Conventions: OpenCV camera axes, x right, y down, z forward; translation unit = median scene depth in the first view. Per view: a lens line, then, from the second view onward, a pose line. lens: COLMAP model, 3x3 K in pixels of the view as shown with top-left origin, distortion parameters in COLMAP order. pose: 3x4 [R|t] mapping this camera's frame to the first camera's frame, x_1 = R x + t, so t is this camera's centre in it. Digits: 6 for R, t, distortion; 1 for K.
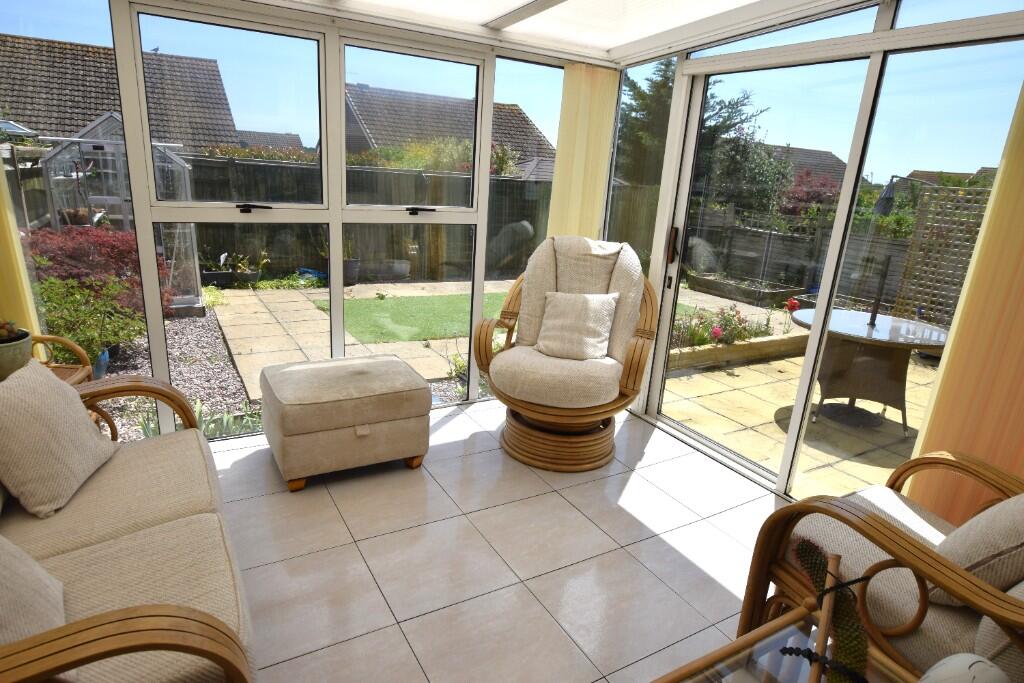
lens RADIAL K [[588.4, 0, 512.0], [0, 588.4, 341.5], [0, 0, 1]] dist [-0.016507, 0.000355]
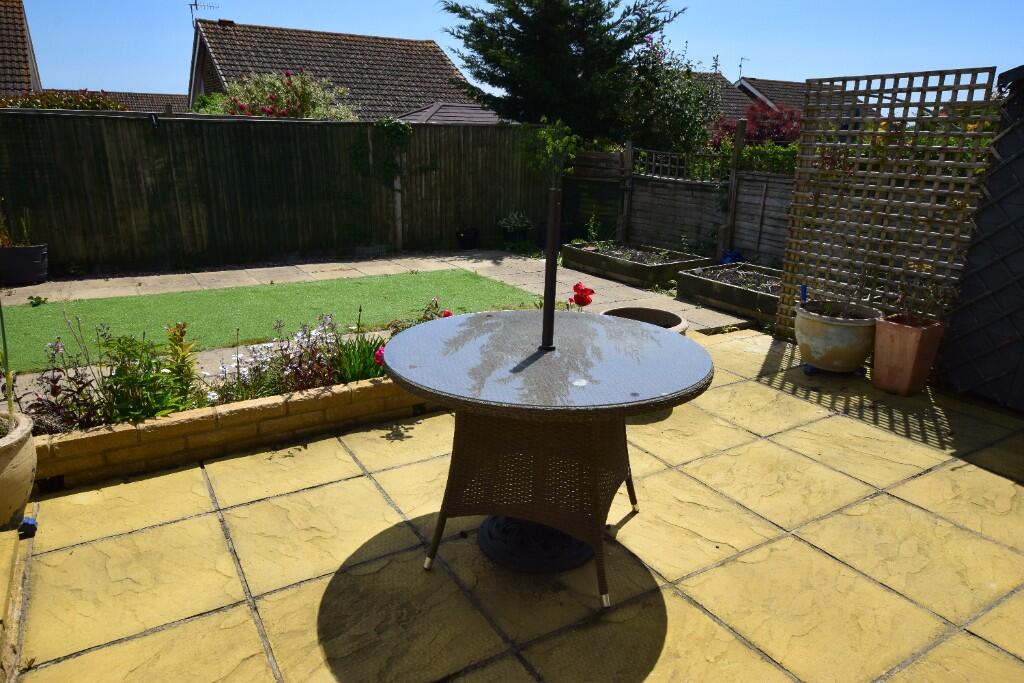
lens RADIAL K [[661.8, 0, 512.0], [0, 661.8, 341.5], [0, 0, 1]] dist [0.002788, 0.001002]
pose [[0.998946, -0.045851, -0.002135, 0.259019], [0.045889, 0.998658, 0.024028, -0.021224], [0.001031, -0.024101, 0.999709, 0.213059]]
